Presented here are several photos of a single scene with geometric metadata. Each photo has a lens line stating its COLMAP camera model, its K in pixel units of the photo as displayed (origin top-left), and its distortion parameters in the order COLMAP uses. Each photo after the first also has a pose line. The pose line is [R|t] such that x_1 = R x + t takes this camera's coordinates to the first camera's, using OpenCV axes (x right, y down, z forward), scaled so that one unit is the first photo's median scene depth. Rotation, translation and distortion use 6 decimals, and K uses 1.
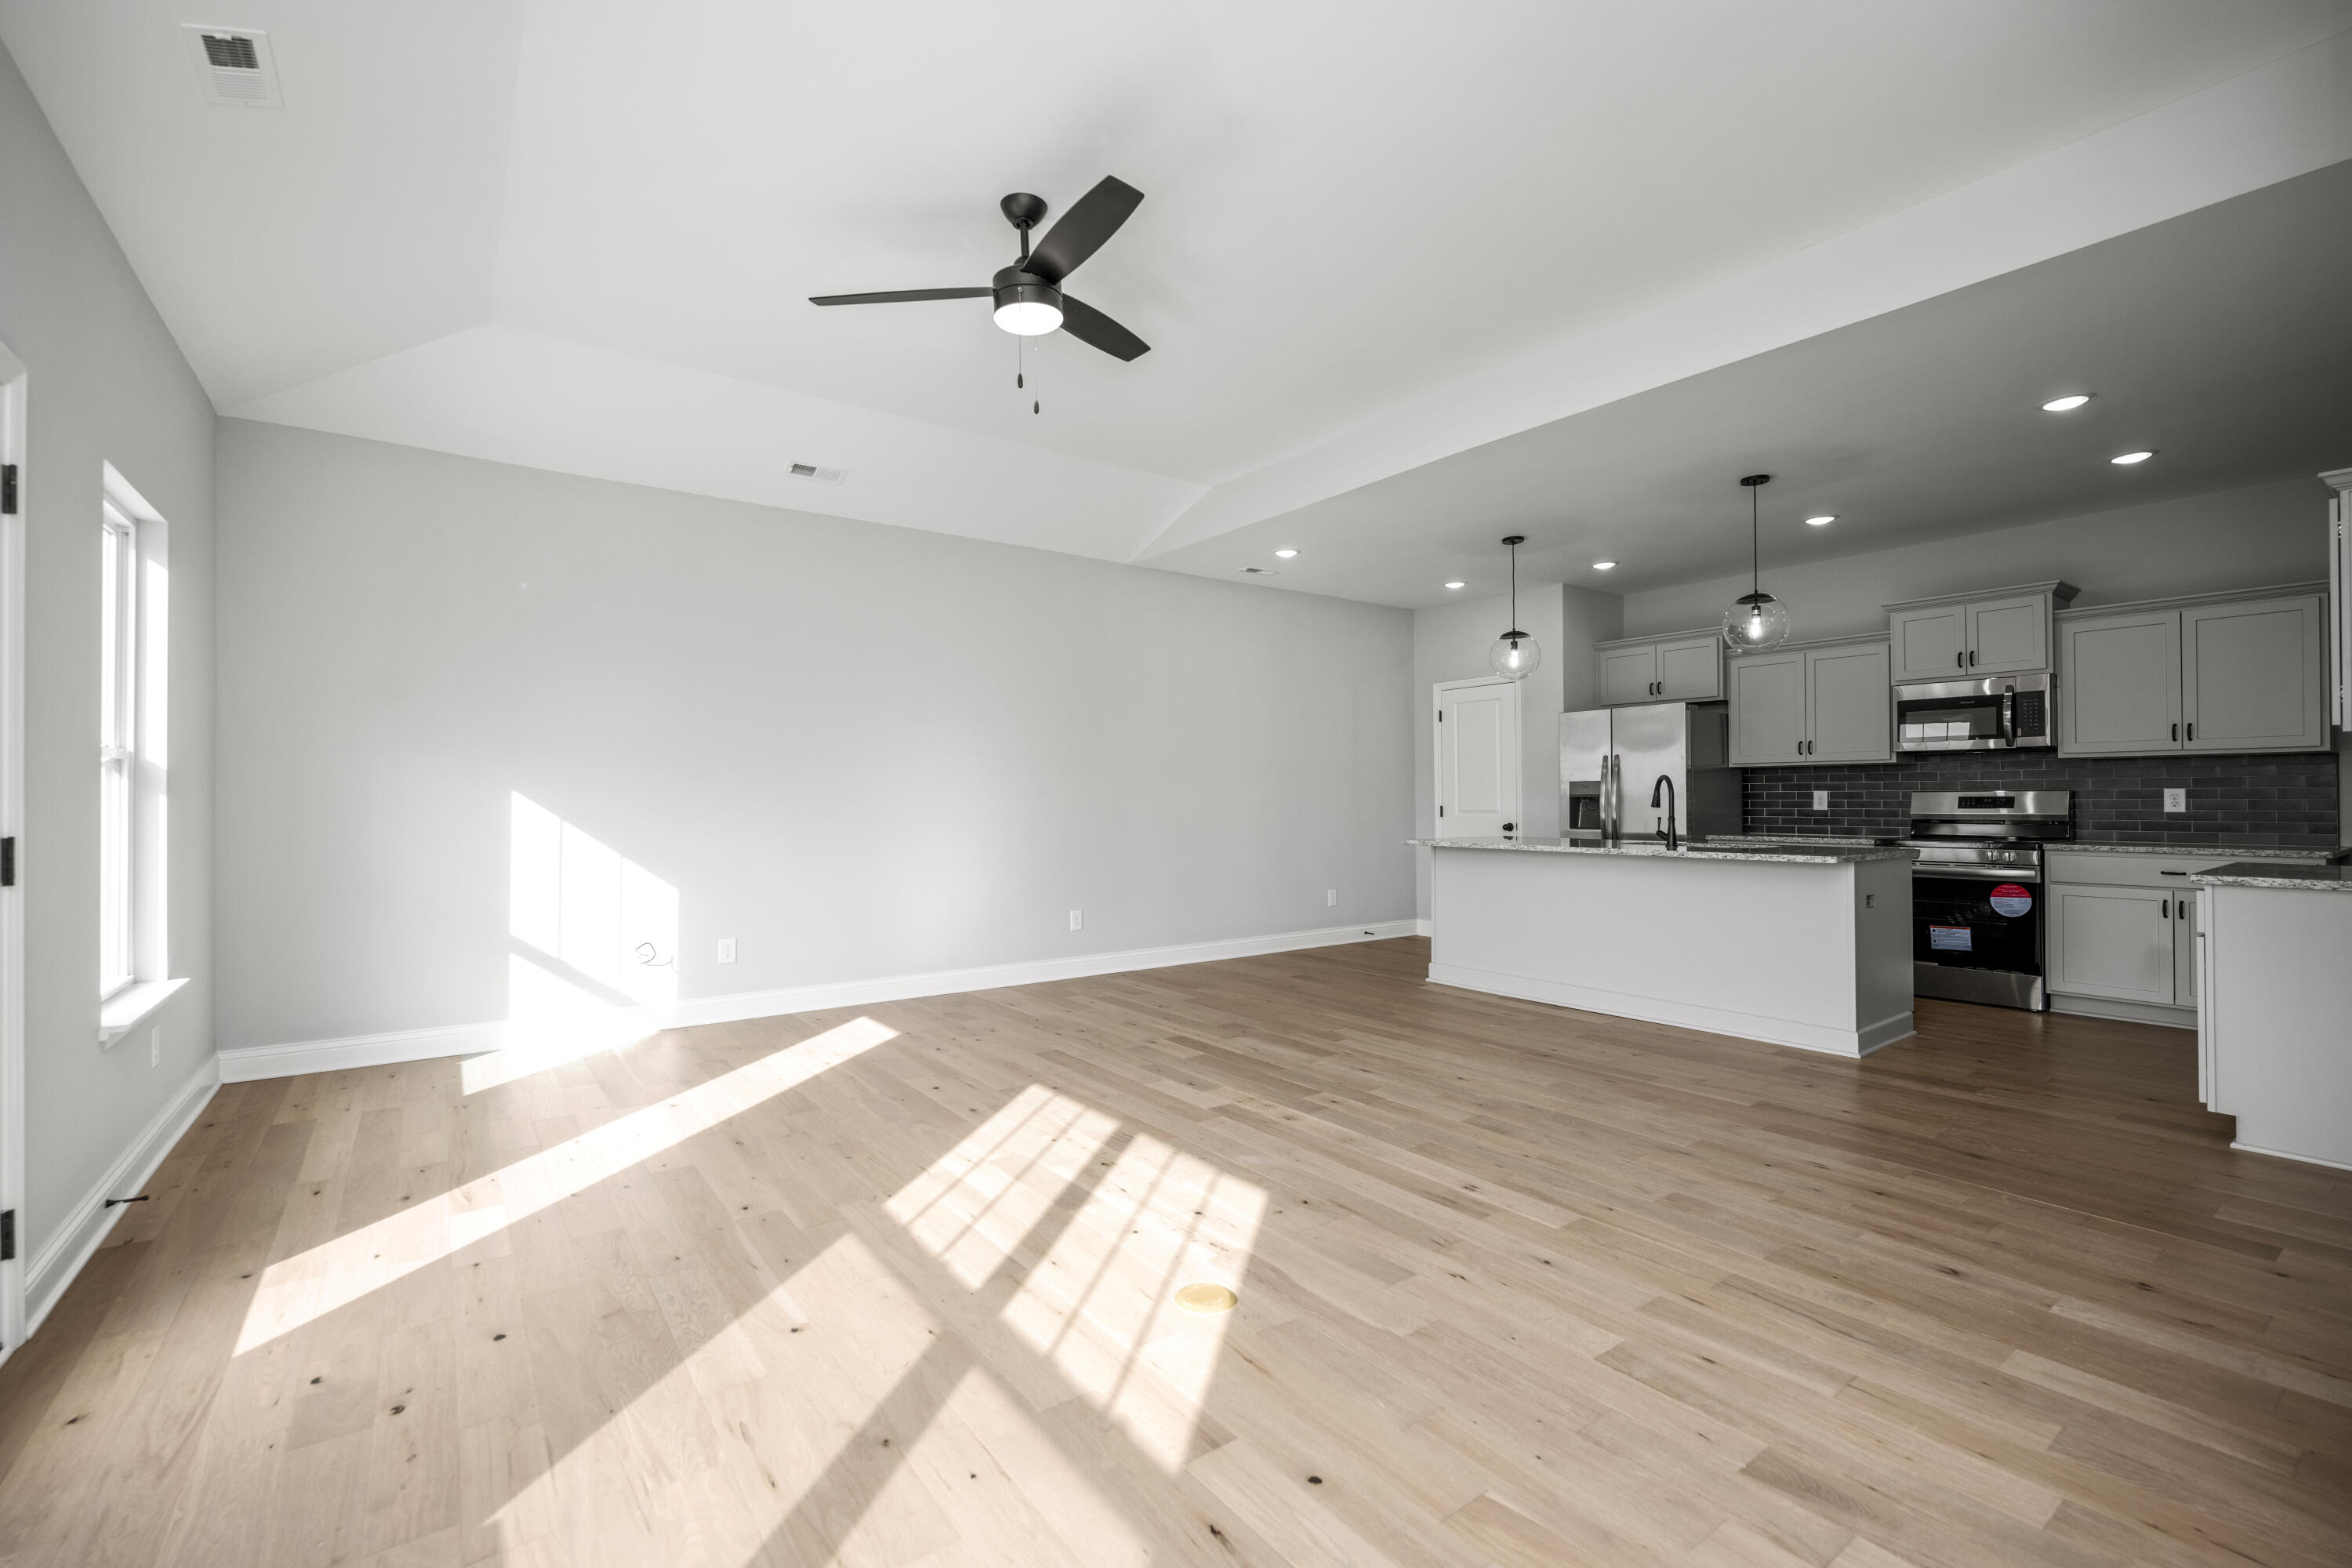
lens RADIAL K [[1008.3, 0, 1176.0], [0, 1008.3, 784.0], [0, 0, 1]] dist [-0.000129, 0.000208]
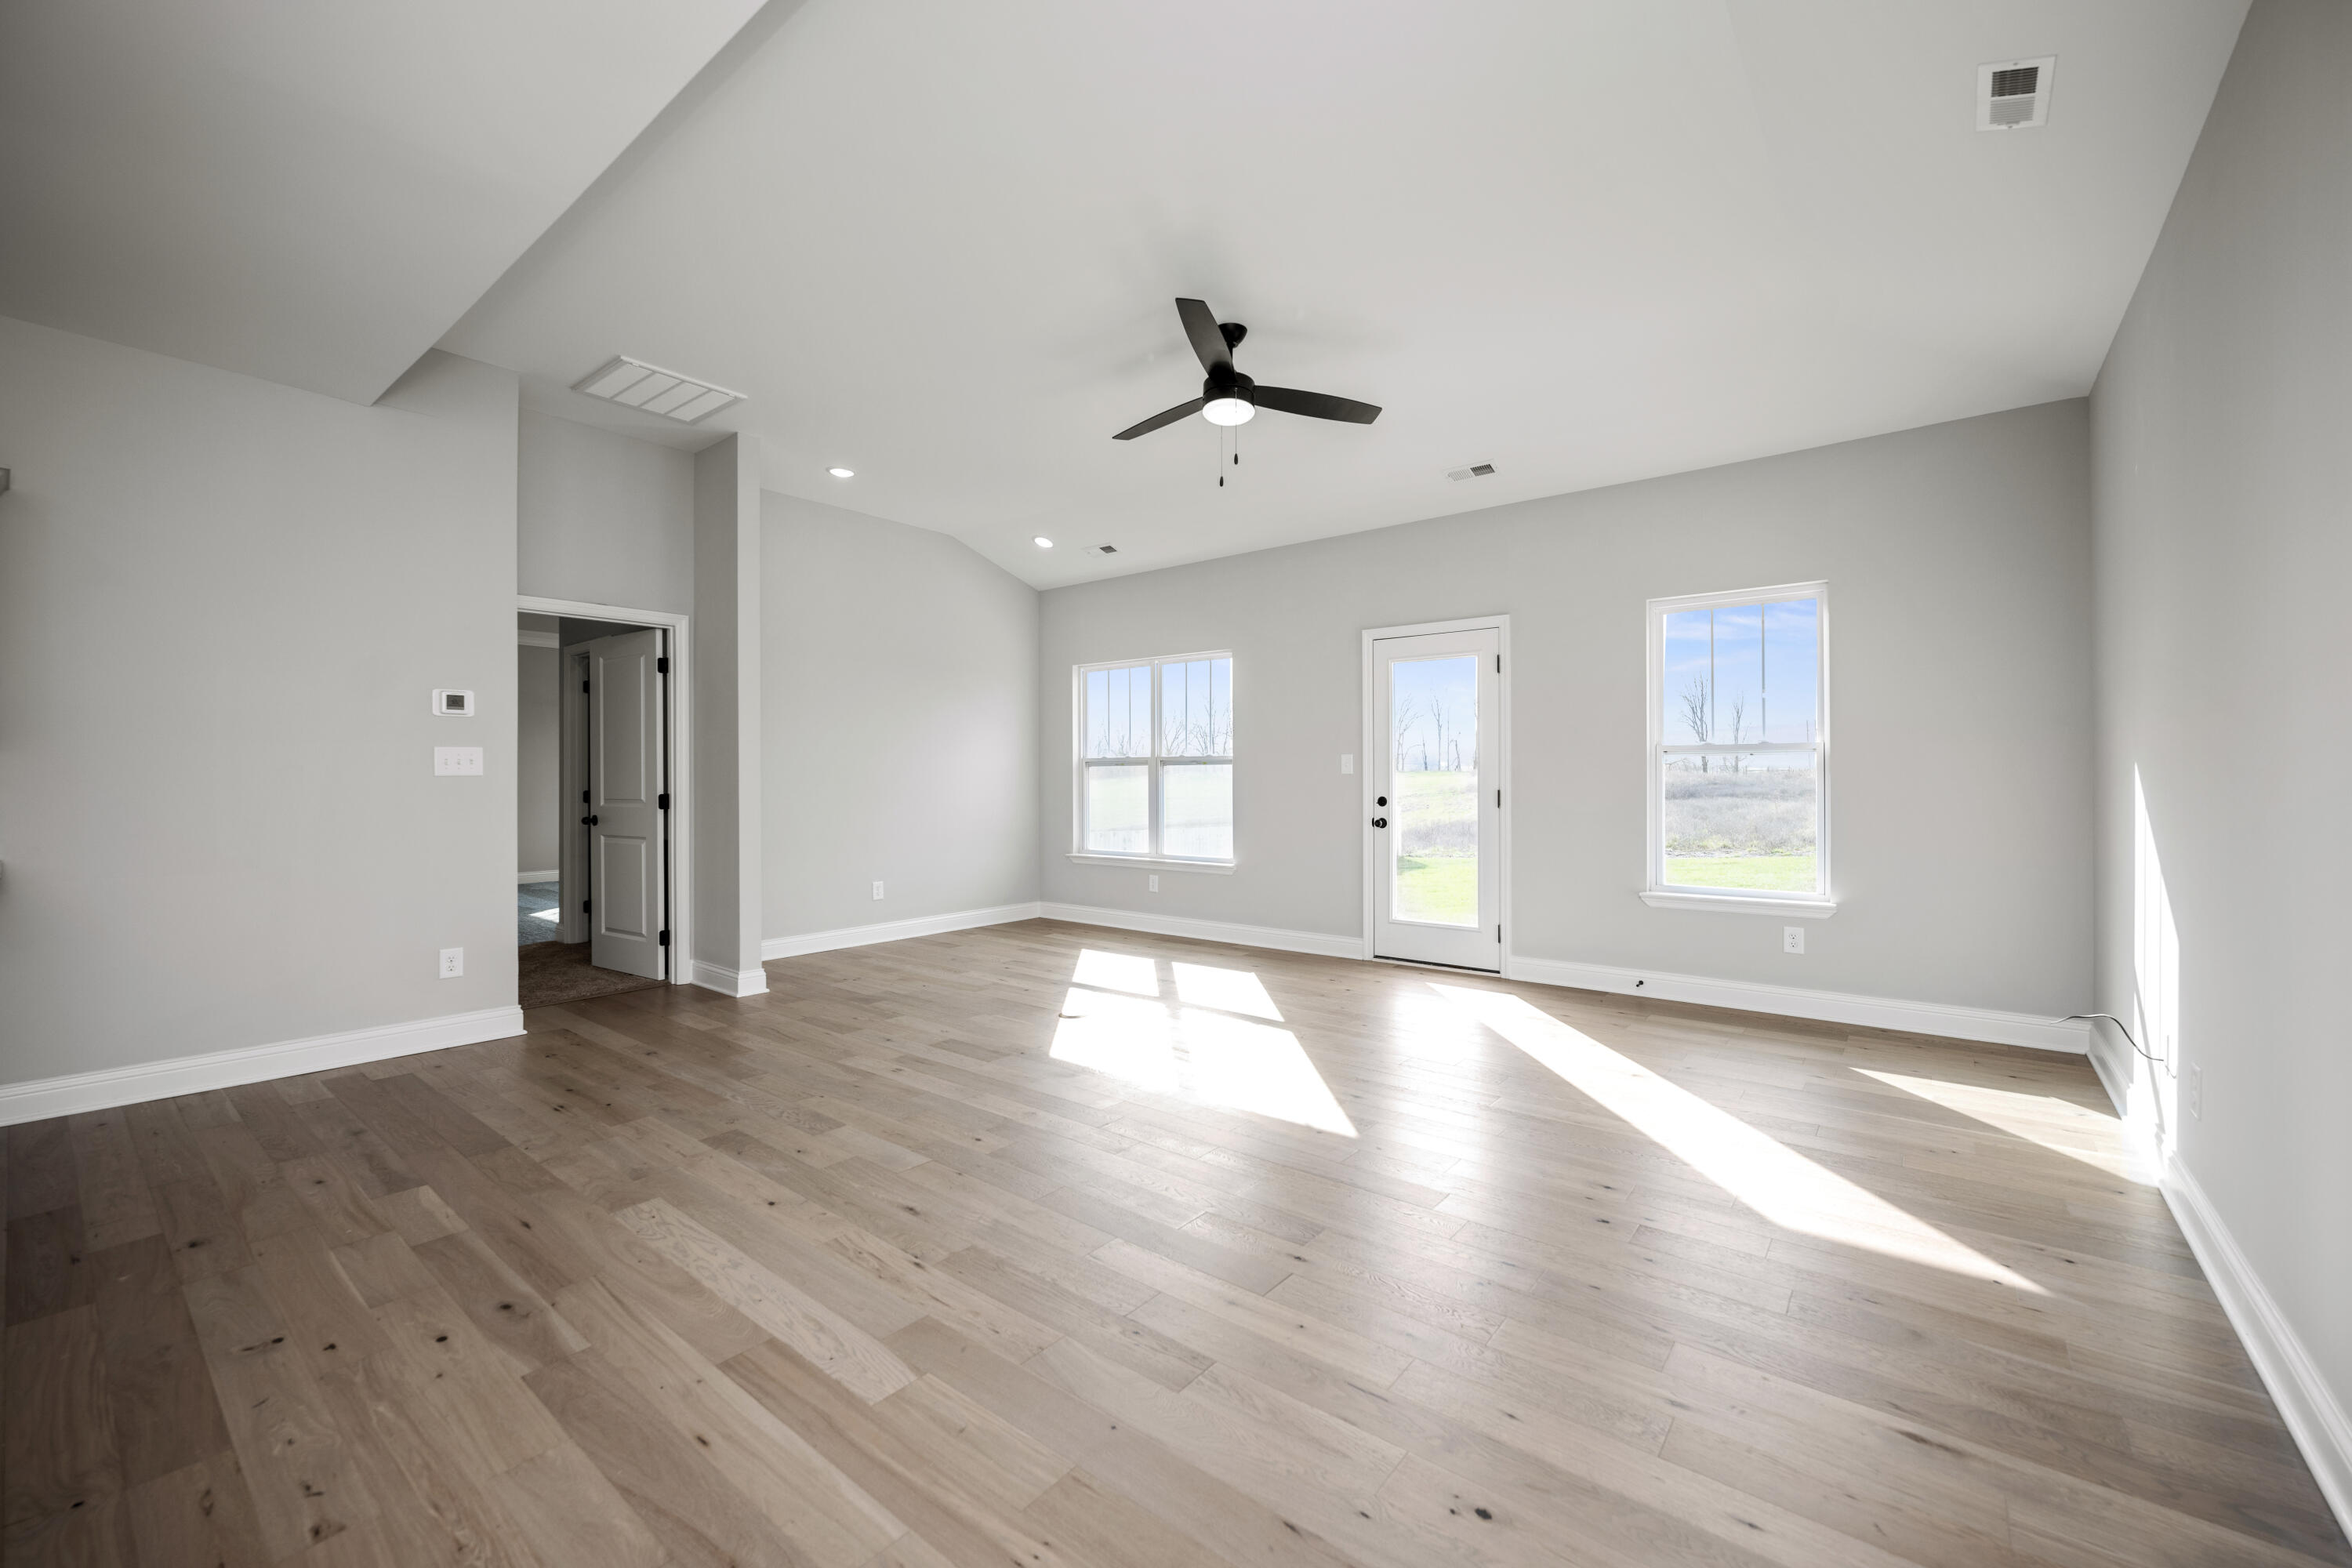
lens RADIAL K [[940.0, 0, 1176.0], [0, 940.0, 784.0], [0, 0, 1]] dist [-0.002498, -0.000140]
pose [[-0.967399, 0.007736, -0.253138, 0.185216], [0.008967, 0.999953, -0.003710, 0.019655], [0.253098, -0.005859, -0.967423, 1.745252]]
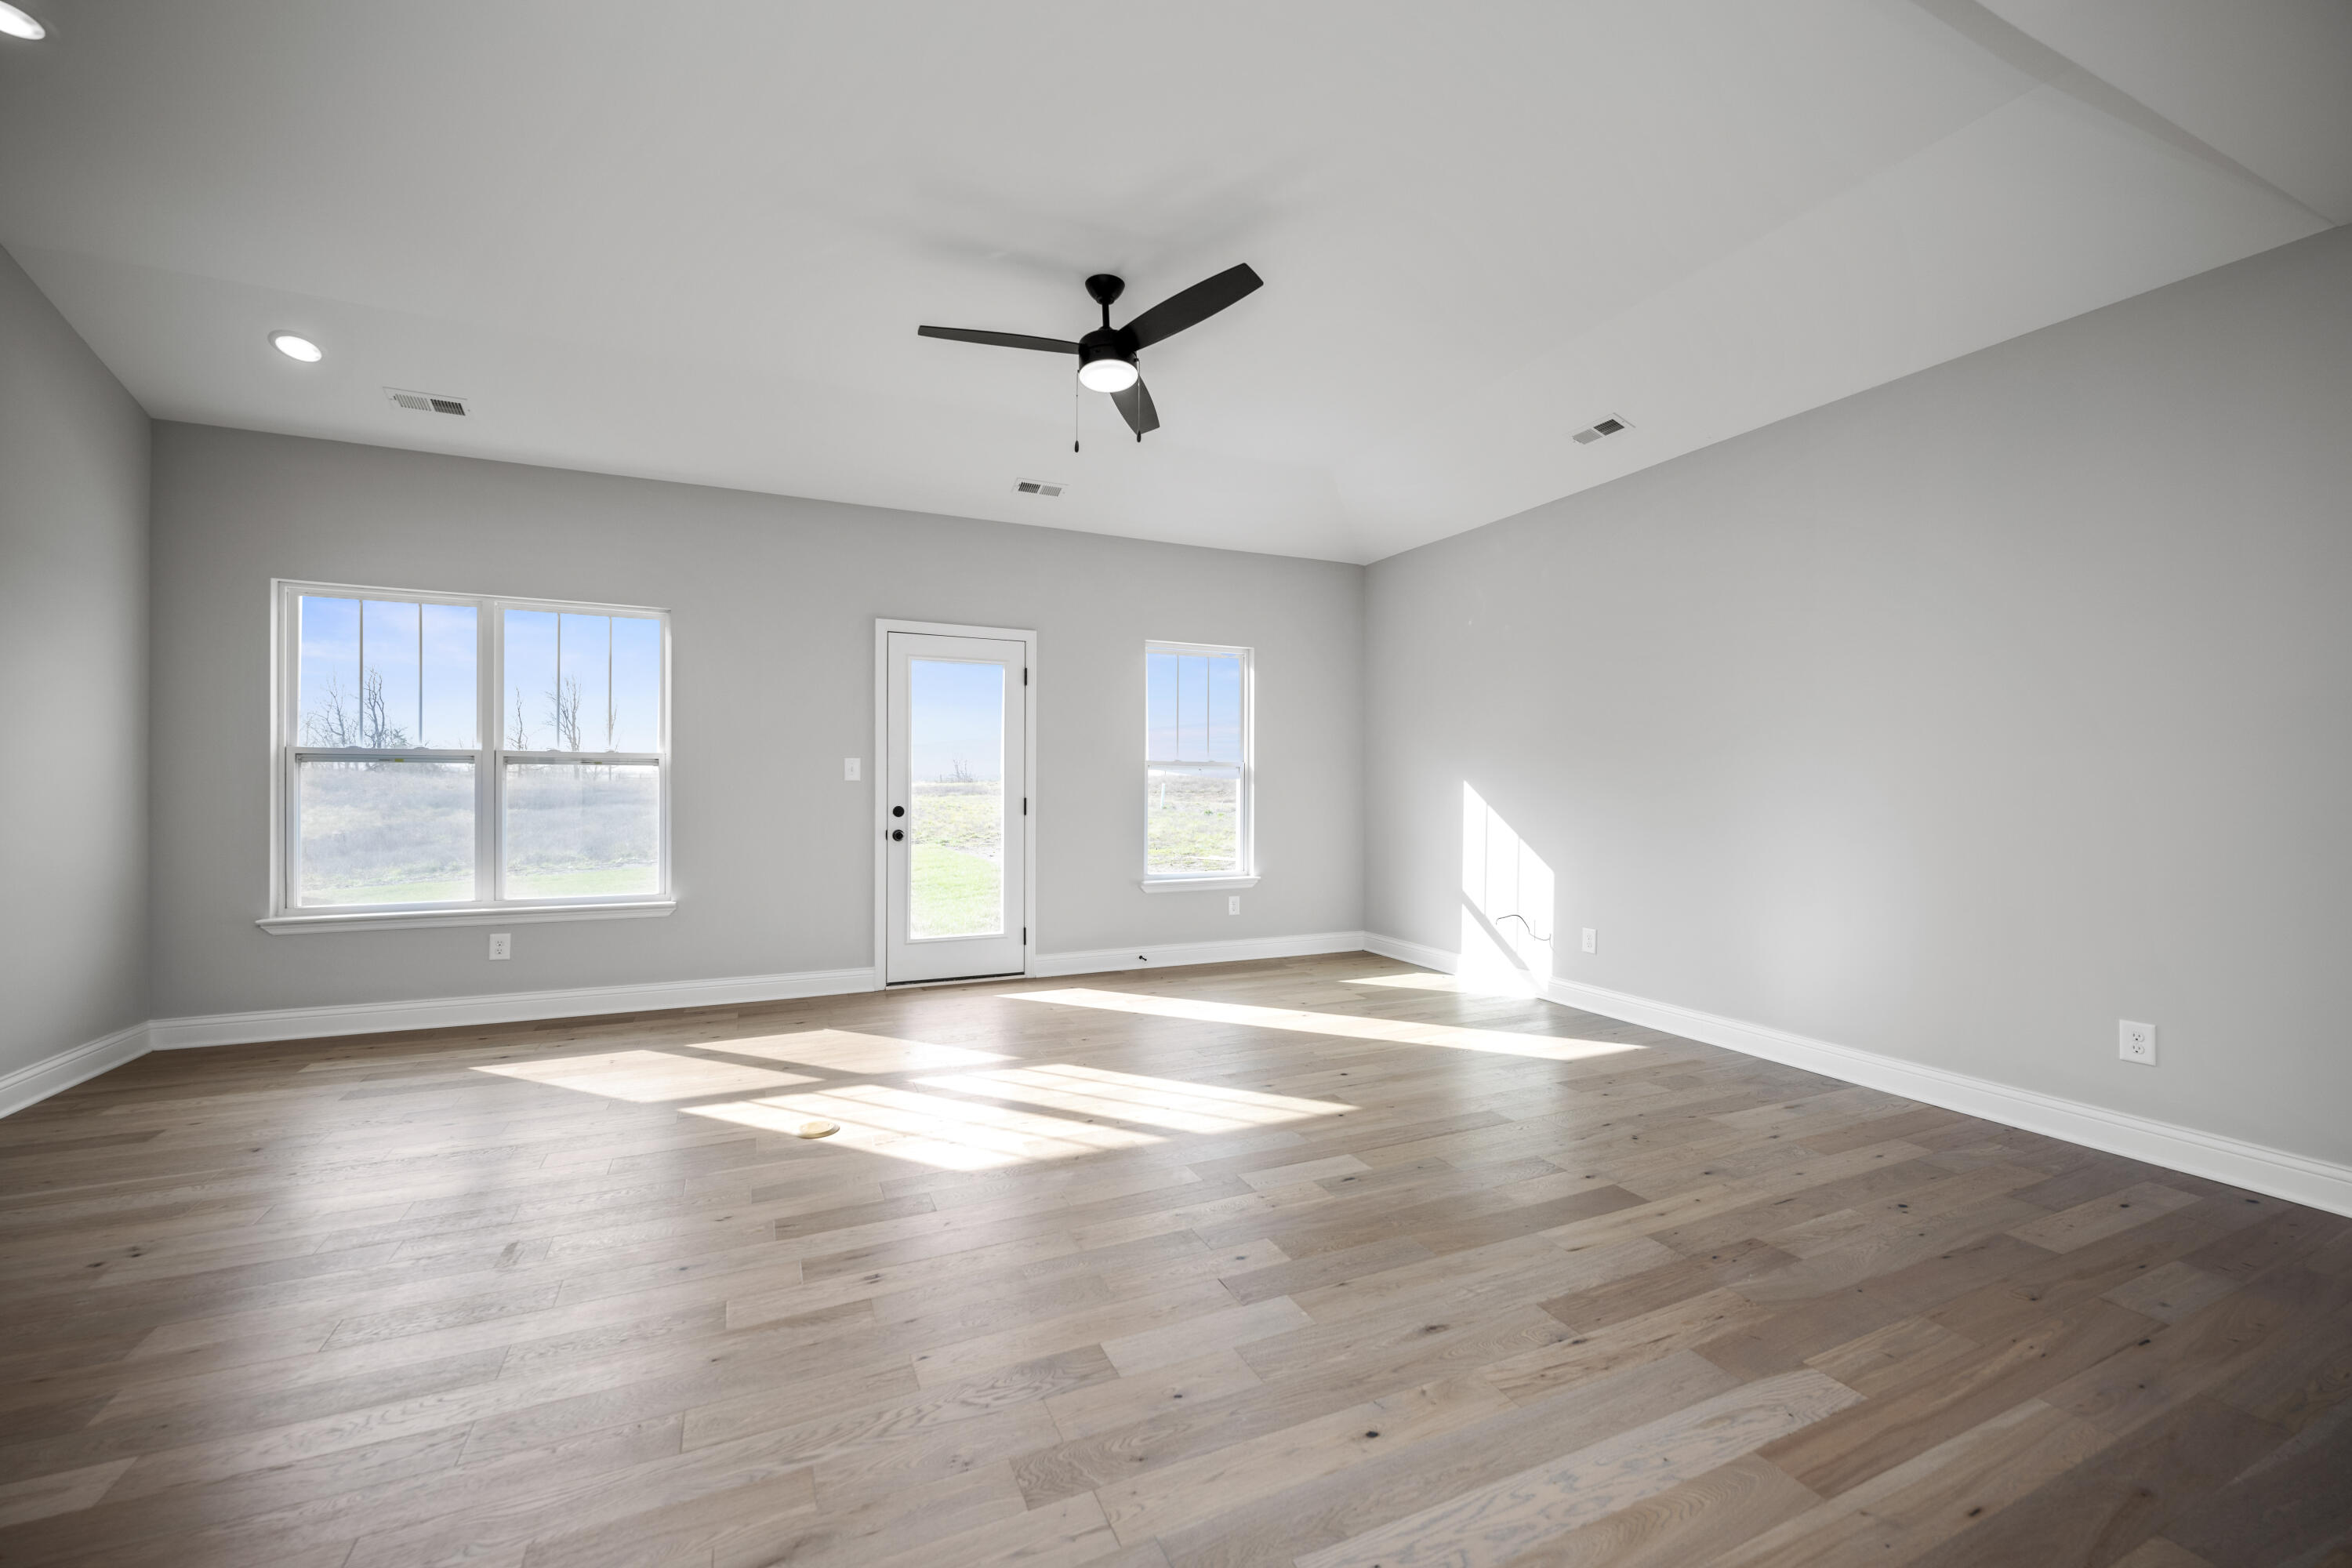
lens RADIAL K [[934.2, 0, 1176.0], [0, 934.2, 784.0], [0, 0, 1]] dist [-0.001505, -0.000280]
pose [[-0.207306, -0.000417, -0.978276, 0.725202], [0.007870, 0.999967, -0.002094, 0.011223], [0.978244, -0.008133, -0.207296, 1.046921]]
